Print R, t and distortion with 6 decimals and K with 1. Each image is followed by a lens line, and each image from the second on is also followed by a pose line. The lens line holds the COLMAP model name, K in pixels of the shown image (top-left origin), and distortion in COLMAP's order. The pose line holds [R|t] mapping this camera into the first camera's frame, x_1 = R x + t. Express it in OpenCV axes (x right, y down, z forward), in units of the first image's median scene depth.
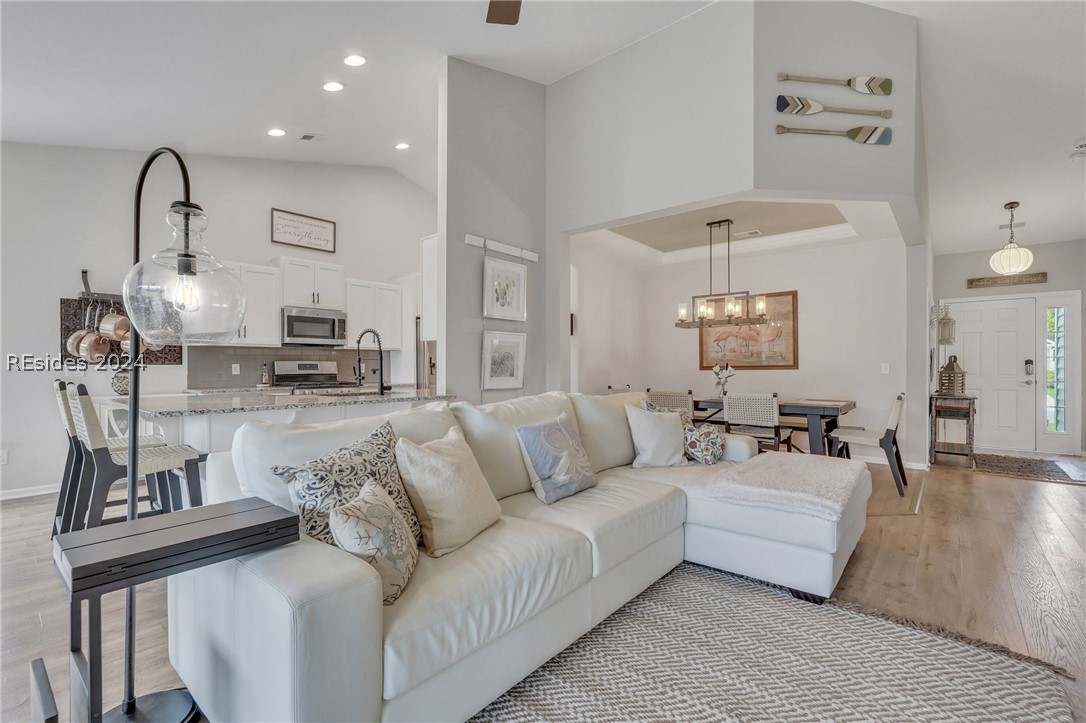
lens RADIAL K [[482.4, 0, 541.6], [0, 482.4, 364.4], [0, 0, 1]] dist [-0.016696, 0.008287]
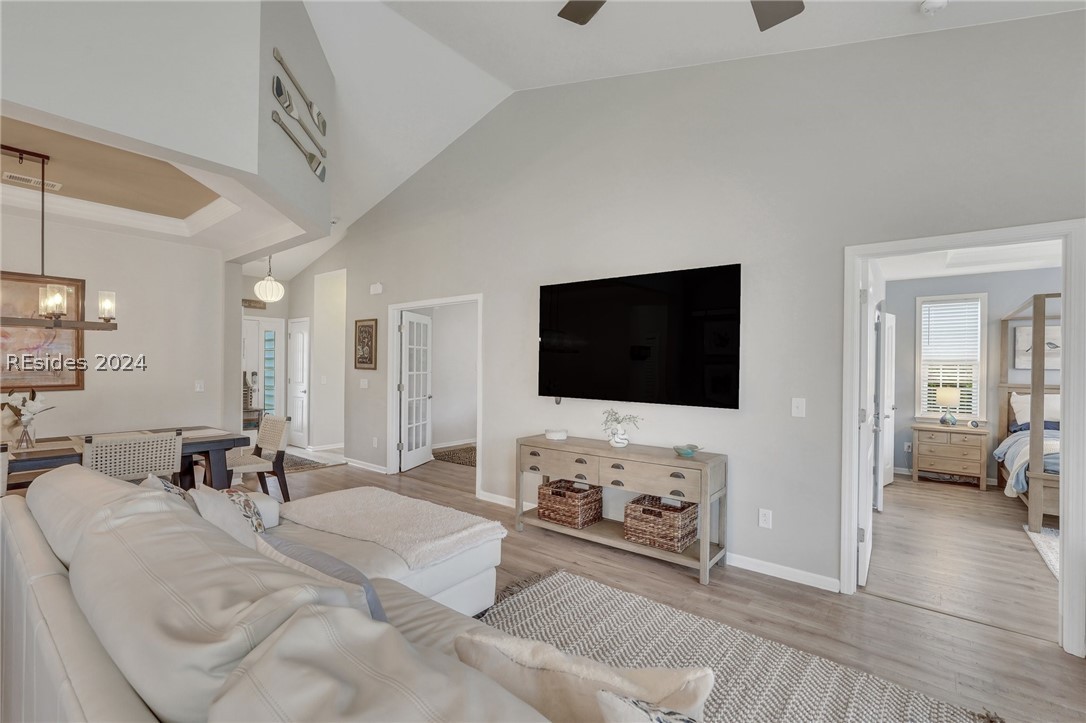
lens RADIAL K [[482.4, 0, 543.3], [0, 482.4, 366.7], [0, 0, 1]] dist [-0.016696, 0.008287]
pose [[-0.042208, -0.000336, 0.999109, -0.257522], [-0.014168, 0.999900, -0.000262, -0.040461], [-0.999008, -0.014167, -0.042209, 0.392736]]
